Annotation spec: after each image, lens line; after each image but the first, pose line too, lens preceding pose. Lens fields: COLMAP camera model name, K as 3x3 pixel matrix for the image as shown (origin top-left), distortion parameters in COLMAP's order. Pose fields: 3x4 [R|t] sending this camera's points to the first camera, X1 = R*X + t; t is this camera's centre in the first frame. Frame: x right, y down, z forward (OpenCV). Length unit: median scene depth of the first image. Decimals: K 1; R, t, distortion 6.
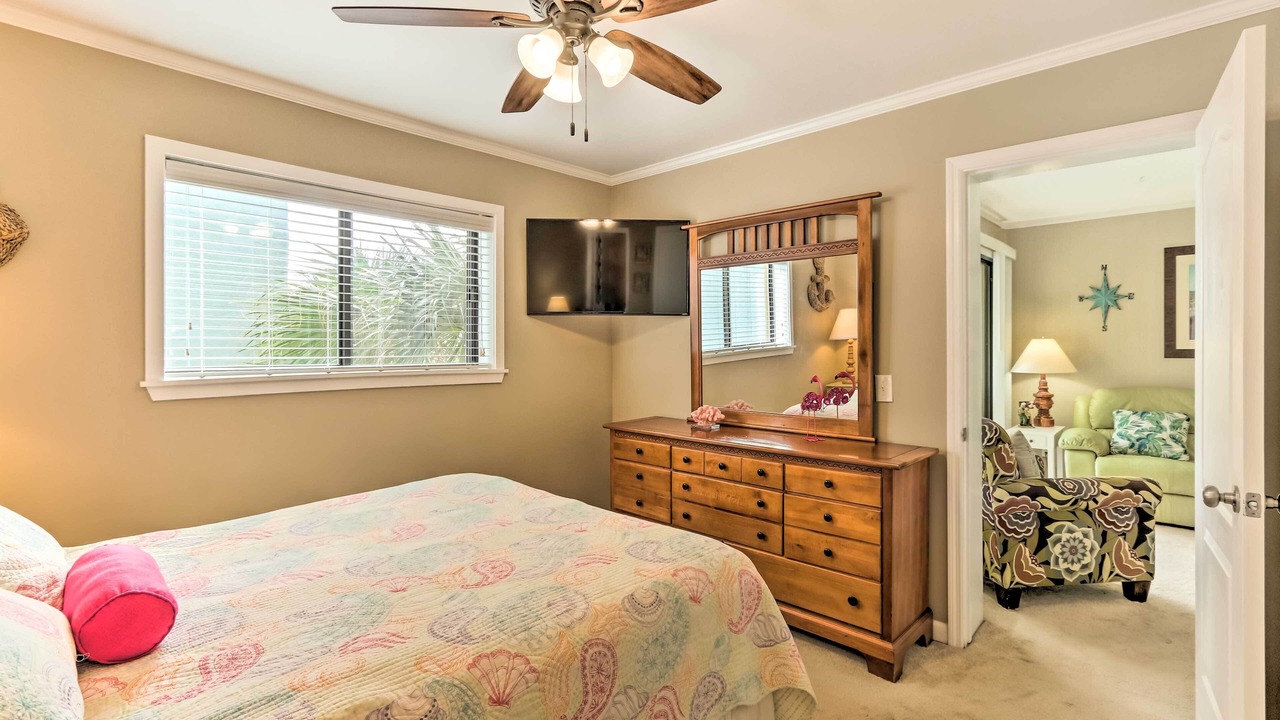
lens RADIAL K [[593.9, 0, 667.7], [0, 593.9, 350.3], [0, 0, 1]] dist [0.000220, 0.003475]
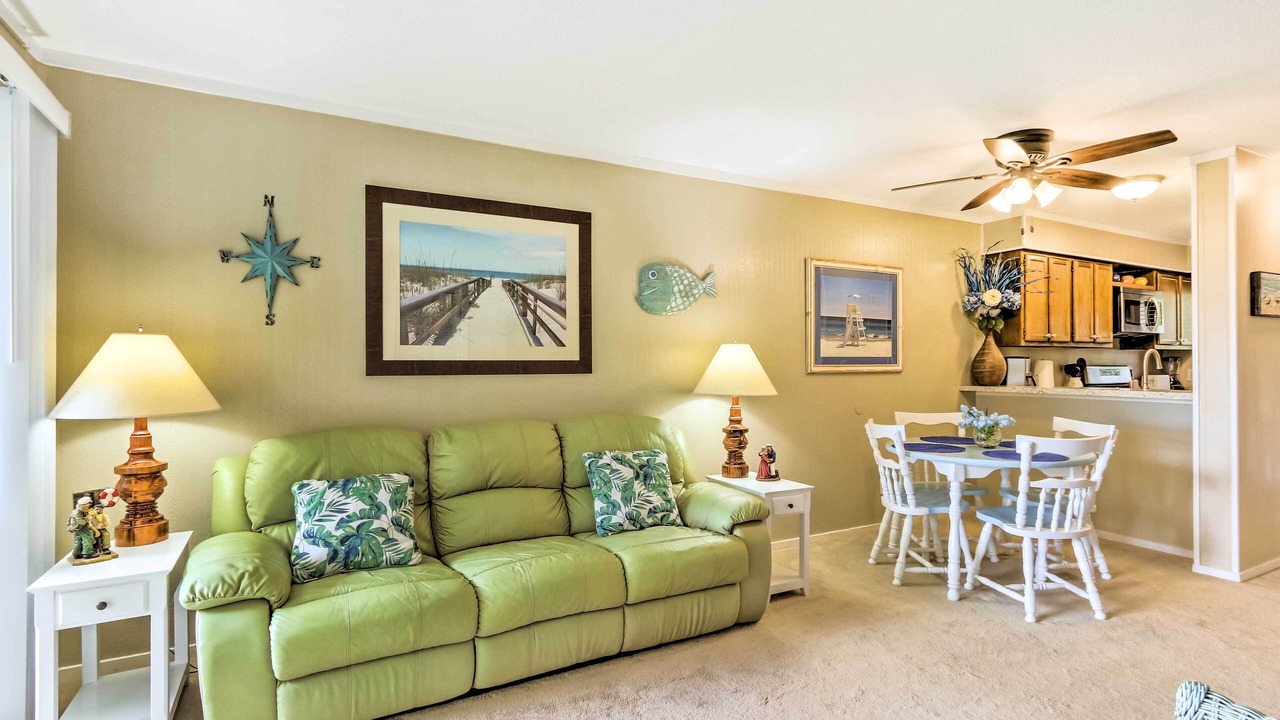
lens RADIAL K [[629.1, 0, 638.8], [0, 629.1, 365.4], [0, 0, 1]] dist [0.005177, -0.000395]
pose [[0.345457, -0.005144, 0.938420, 0.354415], [-0.005150, 0.999960, 0.007377, -0.002553], [-0.938420, -0.007382, 0.345417, 0.545484]]
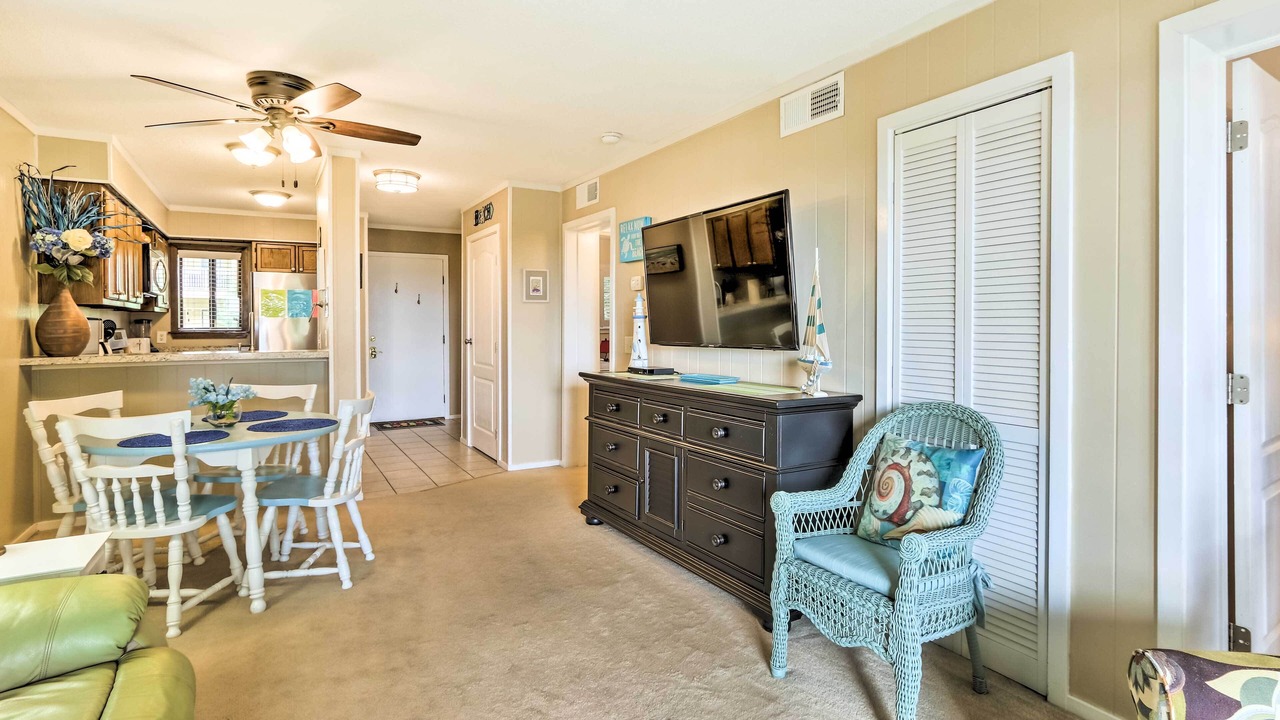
lens RADIAL K [[629.1, 0, 651.1], [0, 629.1, 329.5], [0, 0, 1]] dist [0.005177, -0.000395]
pose [[-0.956204, -0.001734, 0.292695, 0.603758], [-0.001075, 0.999997, 0.002411, -0.000264], [-0.292698, 0.001991, -0.956203, 0.889270]]
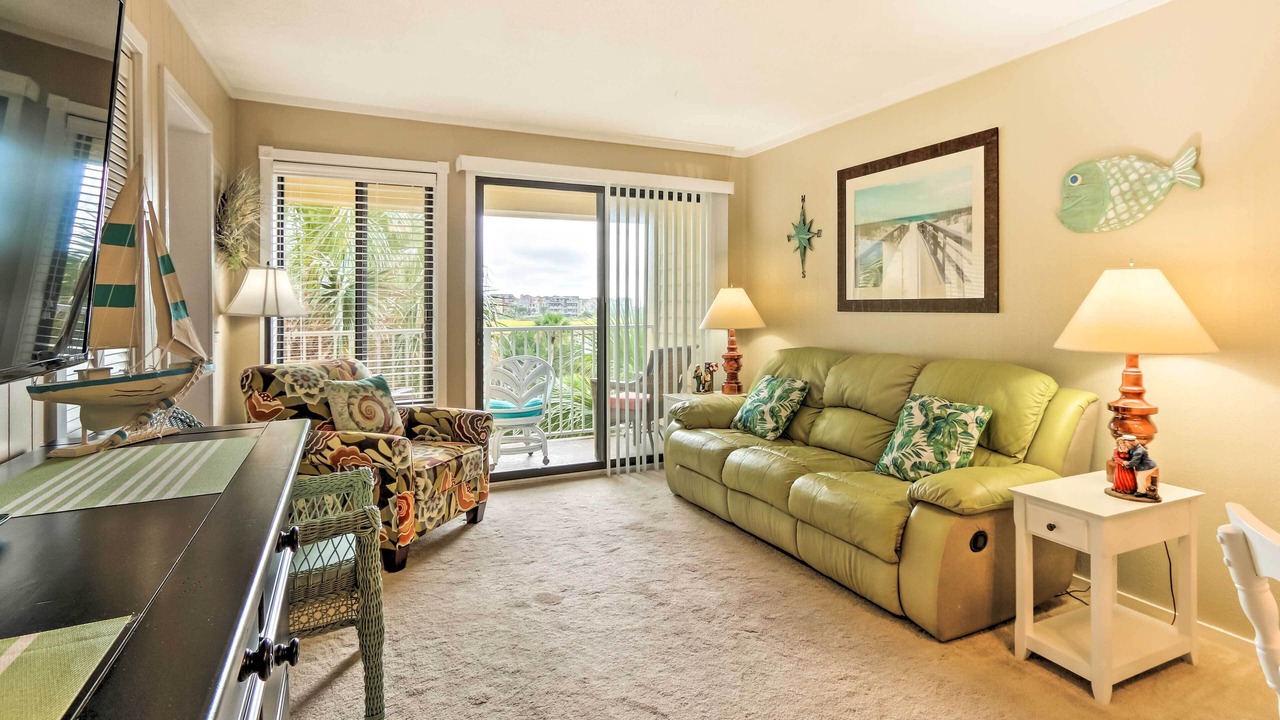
lens RADIAL K [[661.3, 0, 676.7], [0, 661.3, 283.2], [0, 0, 1]] dist [0.031000, 0.000548]
pose [[0.928603, -0.010696, -0.370921, 0.971014], [-0.000991, 0.999509, -0.031302, 0.003689], [0.371074, 0.029435, 0.928137, 0.113807]]
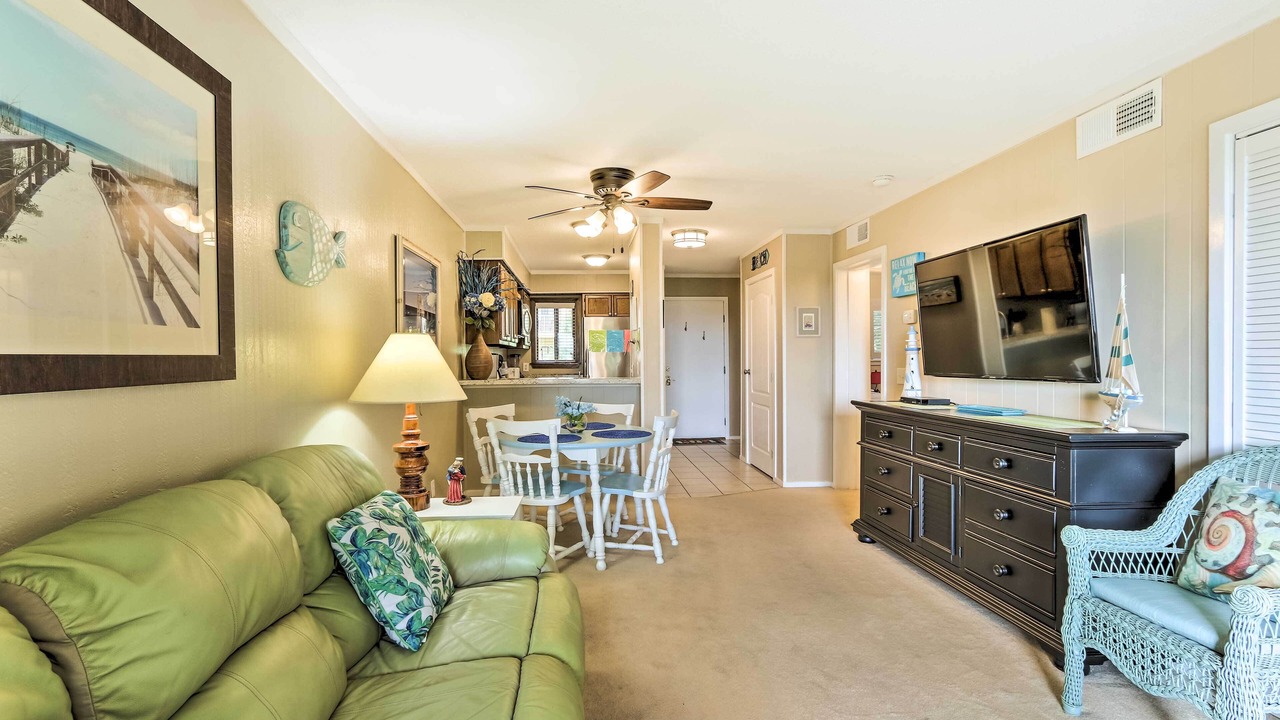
lens RADIAL K [[593.9, 0, 629.0], [0, 593.9, 357.3], [0, 0, 1]] dist [0.000220, 0.003475]
pose [[-0.725282, 0.003351, 0.688444, 0.585278], [0.000023, 0.999988, -0.004843, 0.000297], [-0.688452, -0.003496, -0.725273, 0.949494]]
